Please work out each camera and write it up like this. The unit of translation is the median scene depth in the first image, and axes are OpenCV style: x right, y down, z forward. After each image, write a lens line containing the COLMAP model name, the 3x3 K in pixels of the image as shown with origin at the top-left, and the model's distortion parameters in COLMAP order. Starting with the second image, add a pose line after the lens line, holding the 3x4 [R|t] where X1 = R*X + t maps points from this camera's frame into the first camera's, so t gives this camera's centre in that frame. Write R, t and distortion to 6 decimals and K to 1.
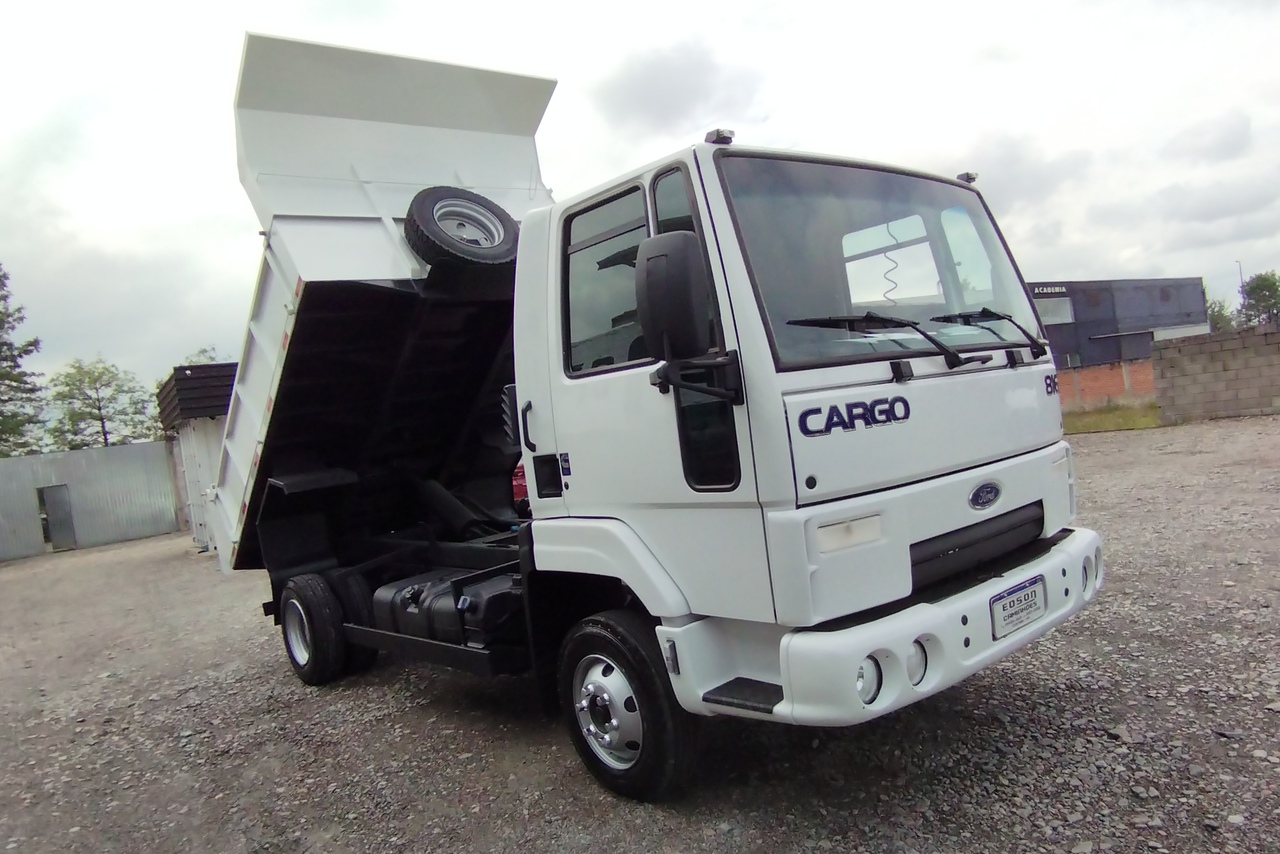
lens RADIAL K [[945.0, 0, 681.7], [0, 945.0, 371.7], [0, 0, 1]] dist [-0.004969, -0.005848]
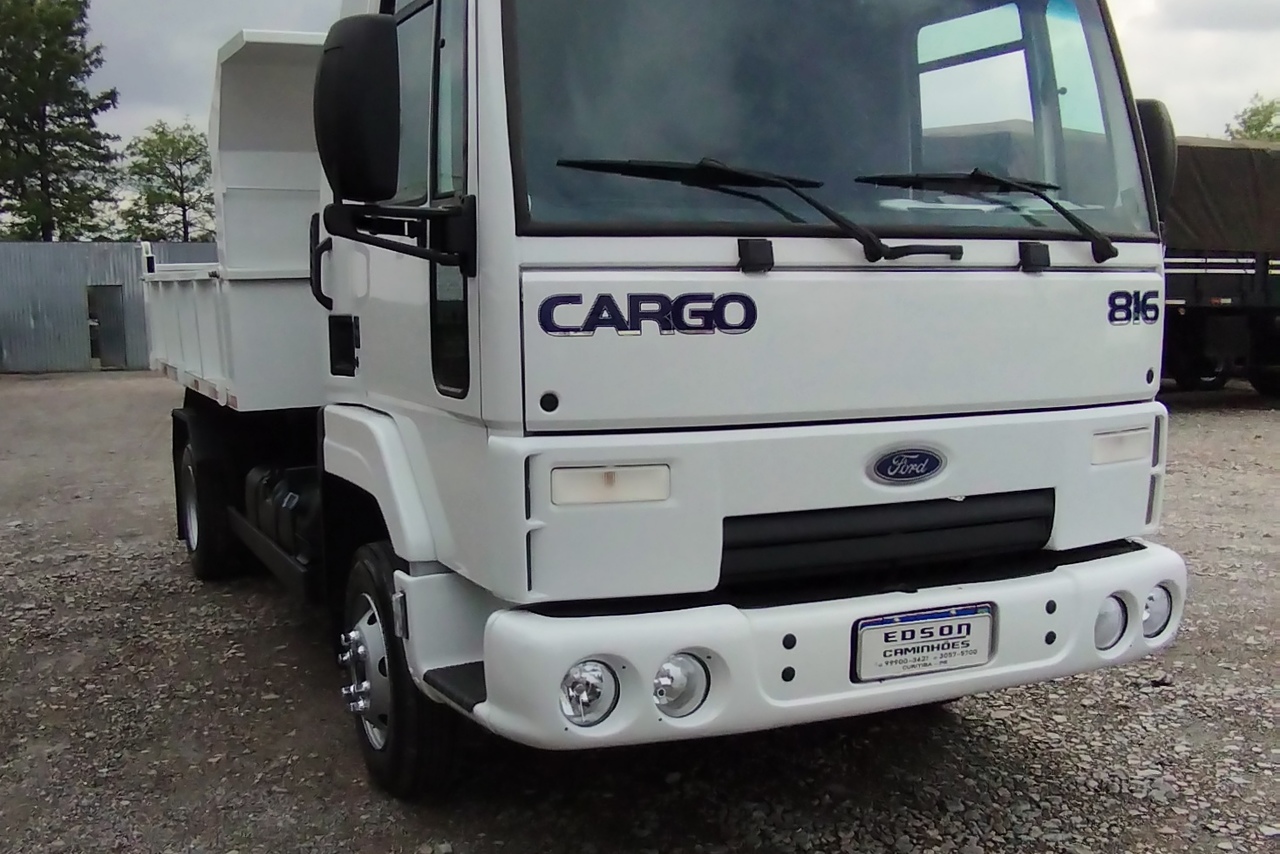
lens RADIAL K [[1427.8, 0, 598.4], [0, 1427.8, 408.3], [0, 0, 1]] dist [0.000666, -0.009513]
pose [[0.945341, 0.145188, -0.291976, 0.391442], [-0.101734, 0.982033, 0.158938, -0.038086], [0.309806, -0.120547, 0.943127, 0.028689]]
